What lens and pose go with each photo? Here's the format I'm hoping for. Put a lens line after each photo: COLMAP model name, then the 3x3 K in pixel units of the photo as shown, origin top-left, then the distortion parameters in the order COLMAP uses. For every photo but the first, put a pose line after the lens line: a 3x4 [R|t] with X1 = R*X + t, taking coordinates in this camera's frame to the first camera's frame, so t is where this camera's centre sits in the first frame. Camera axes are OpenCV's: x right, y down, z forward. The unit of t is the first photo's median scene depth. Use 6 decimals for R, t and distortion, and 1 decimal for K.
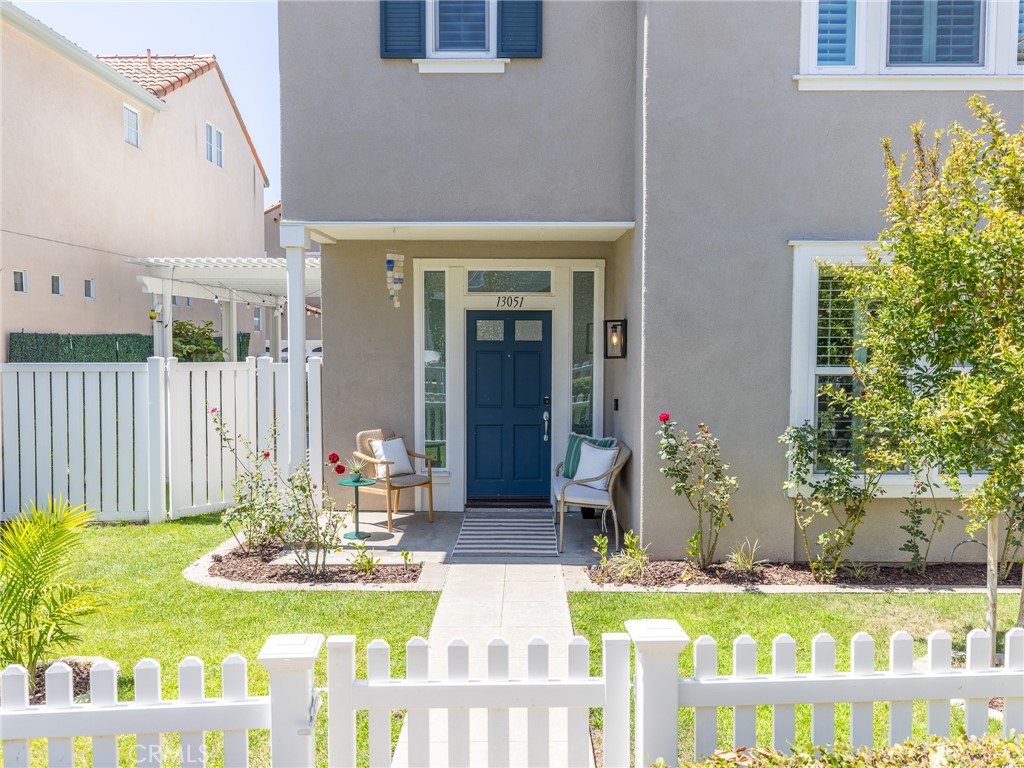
lens RADIAL K [[838.7, 0, 512.8], [0, 838.7, 381.6], [0, 0, 1]] dist [-0.017563, -0.001680]
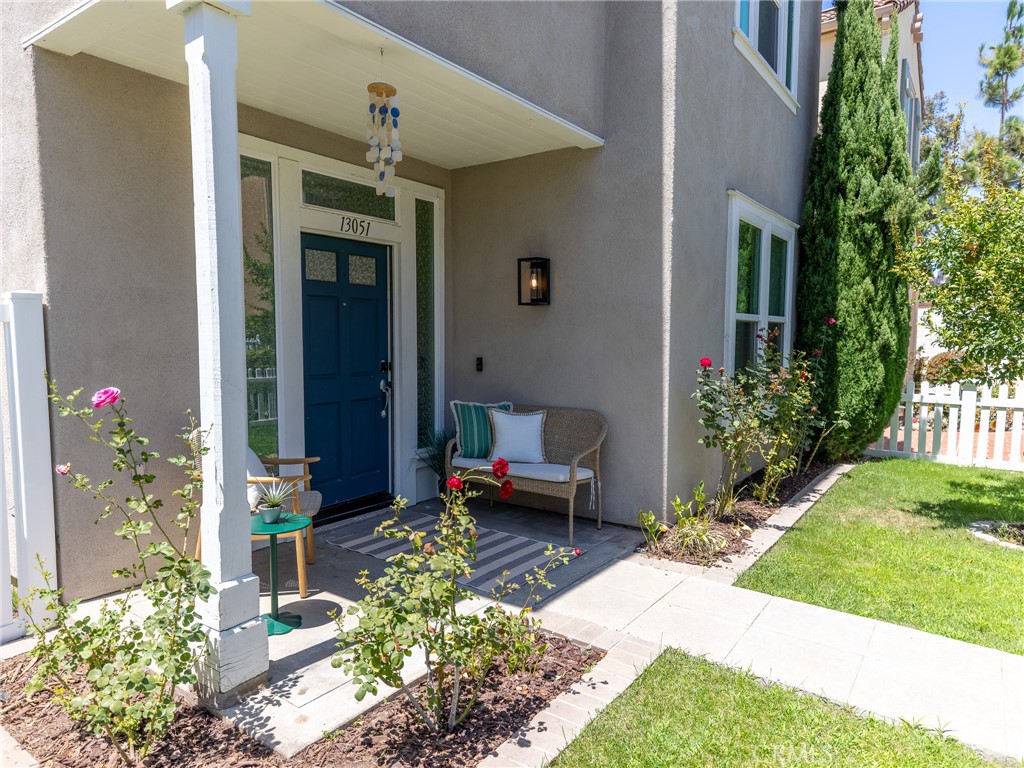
lens RADIAL K [[659.7, 0, 512.1], [0, 659.7, 384.3], [0, 0, 1]] dist [-0.000606, -0.000293]
pose [[0.572575, -0.061089, 0.817574, -0.389356], [0.046162, 0.998040, 0.042245, 0.019728], [-0.818552, 0.013552, 0.574272, 0.578153]]
